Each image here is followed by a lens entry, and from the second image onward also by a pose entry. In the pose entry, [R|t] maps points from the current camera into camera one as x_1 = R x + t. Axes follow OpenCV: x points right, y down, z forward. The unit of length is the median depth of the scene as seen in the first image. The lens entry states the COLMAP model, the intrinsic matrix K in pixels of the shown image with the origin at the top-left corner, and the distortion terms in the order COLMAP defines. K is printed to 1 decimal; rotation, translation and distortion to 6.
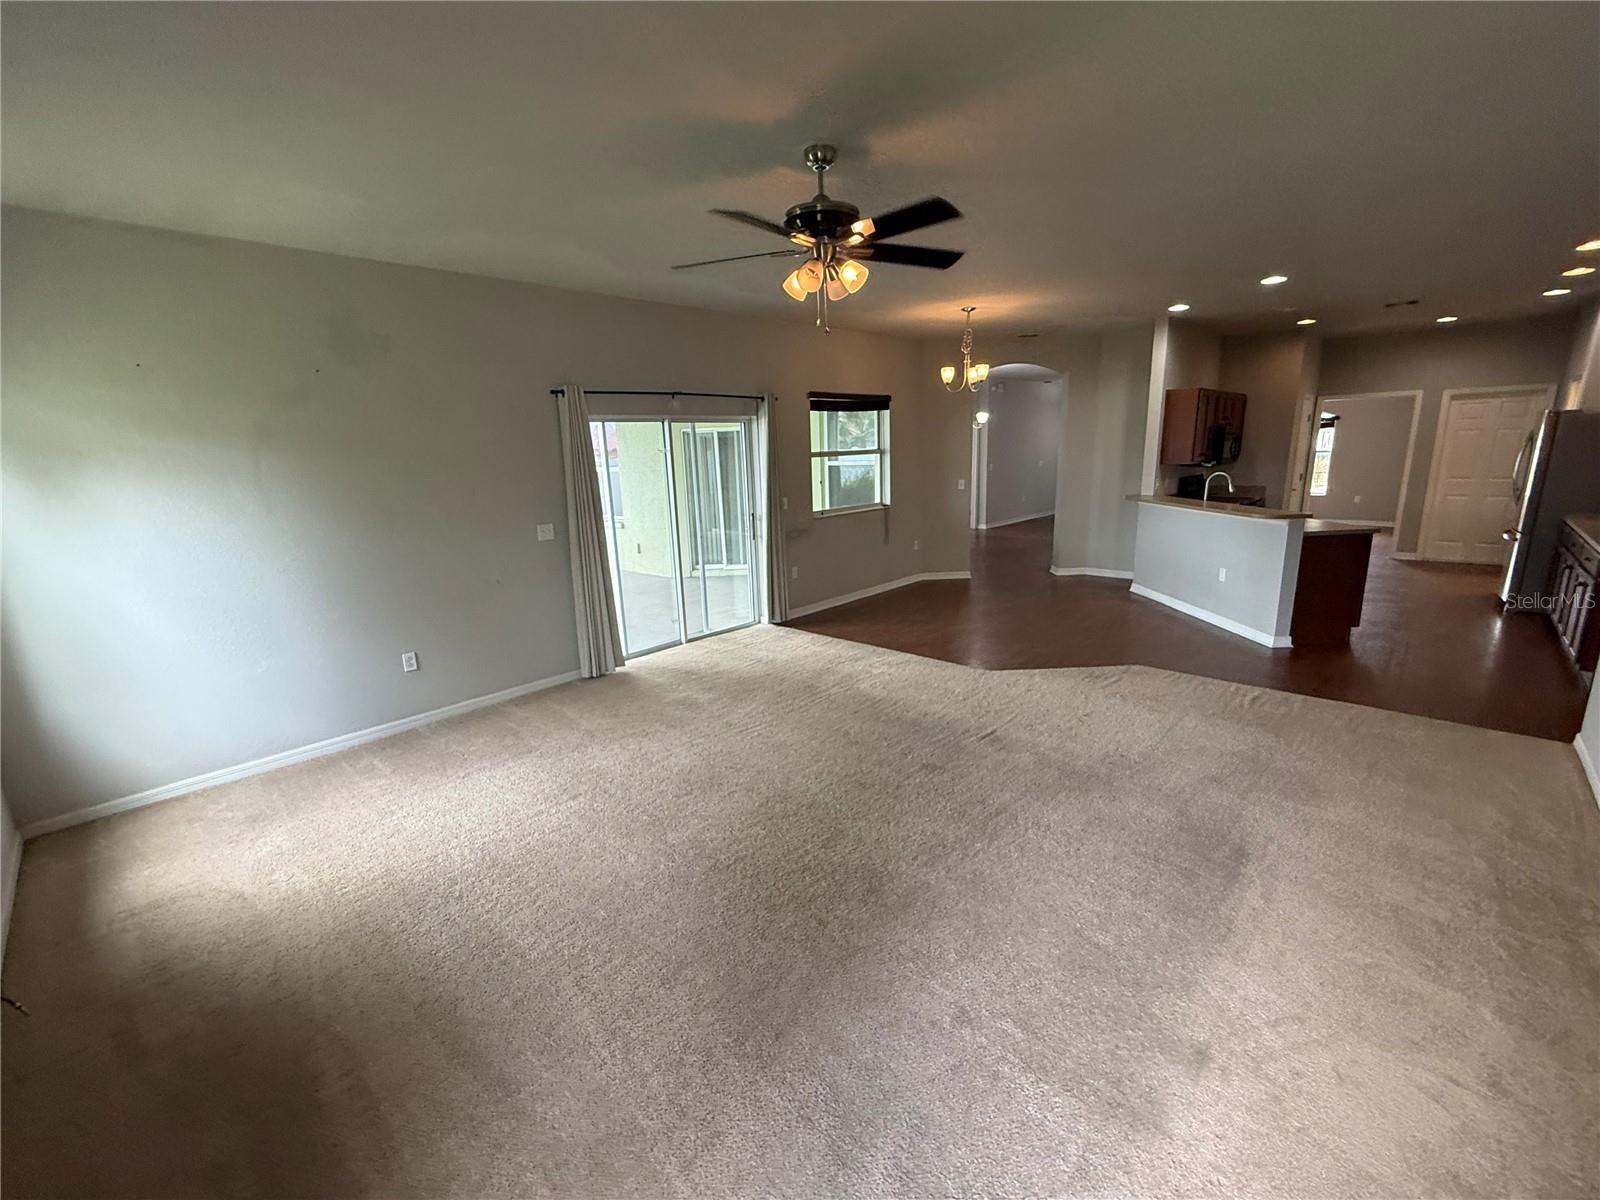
lens RADIAL K [[660.7, 0, 811.9], [0, 660.7, 589.2], [0, 0, 1]] dist [0.001100, -0.000165]
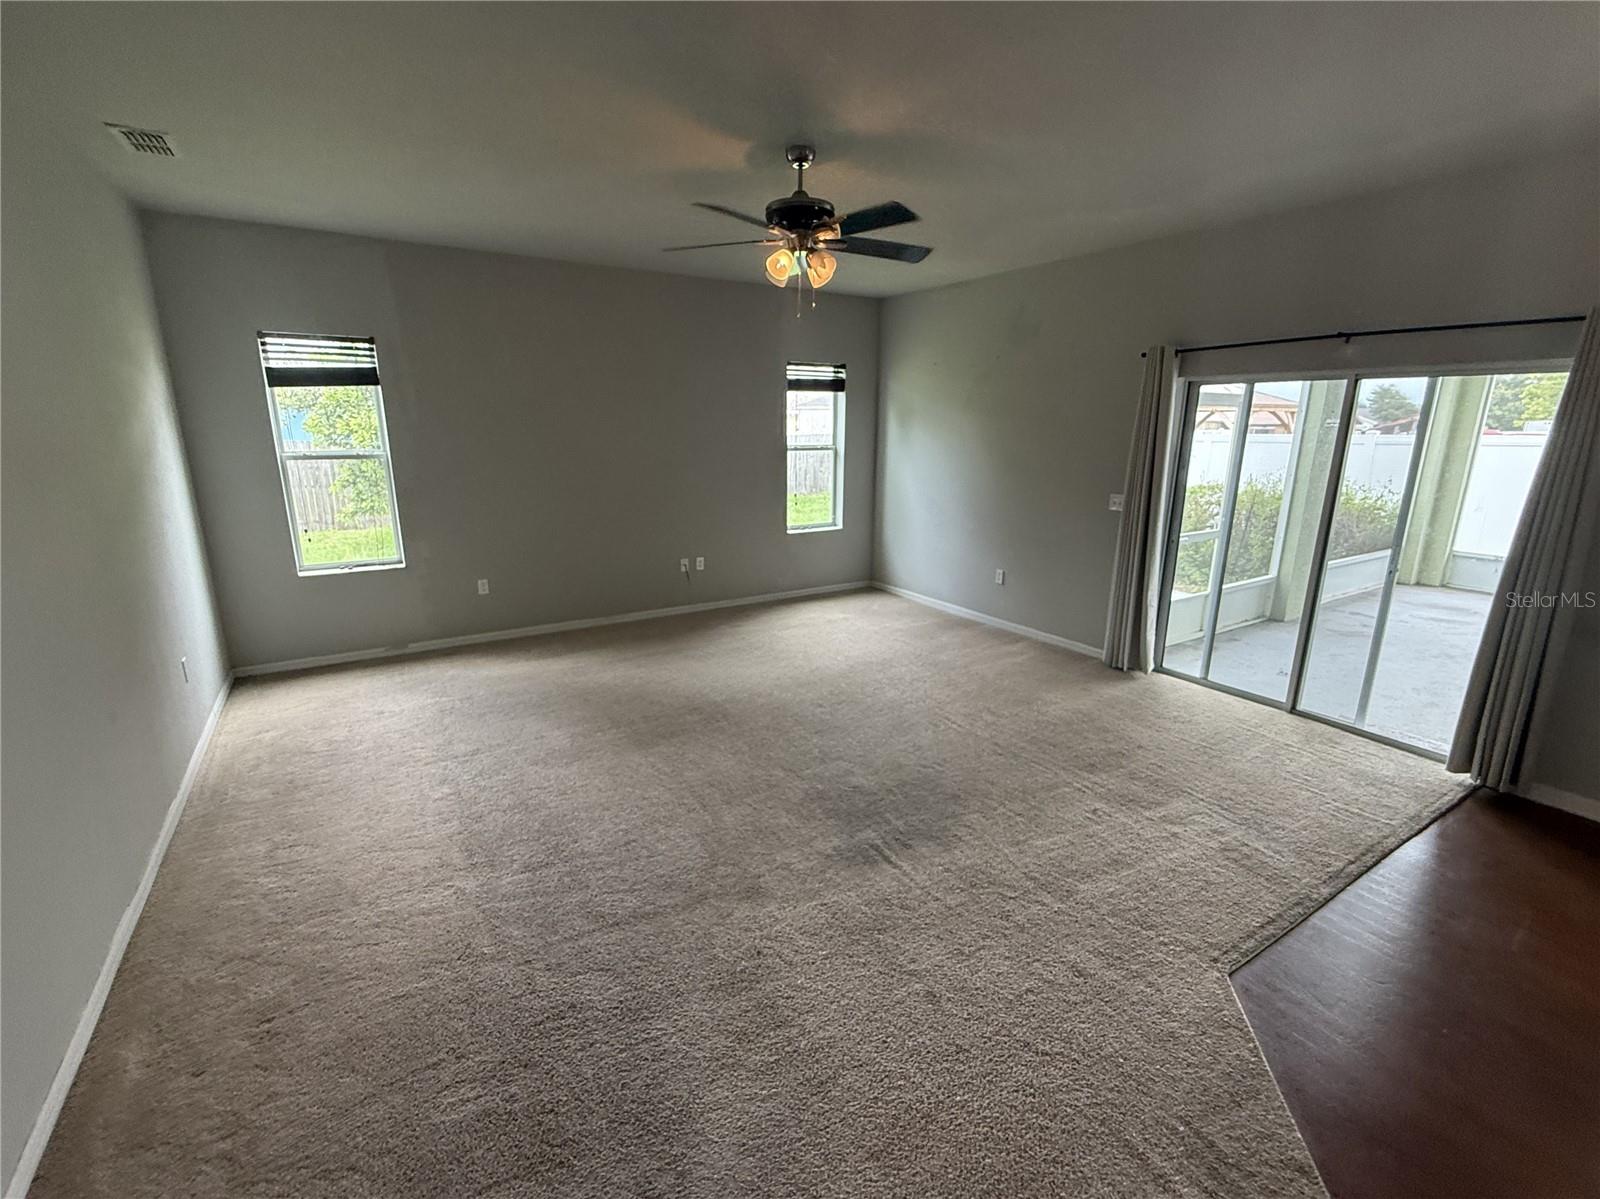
lens RADIAL K [[706.1, 0, 801.5], [0, 706.1, 591.3], [0, 0, 1]] dist [0.027652, -0.000089]
pose [[-0.220362, 0.269274, -0.937514, 0.796546], [-0.205032, 0.926880, 0.314412, -0.222506], [0.953626, 0.261505, -0.149039, 0.836633]]
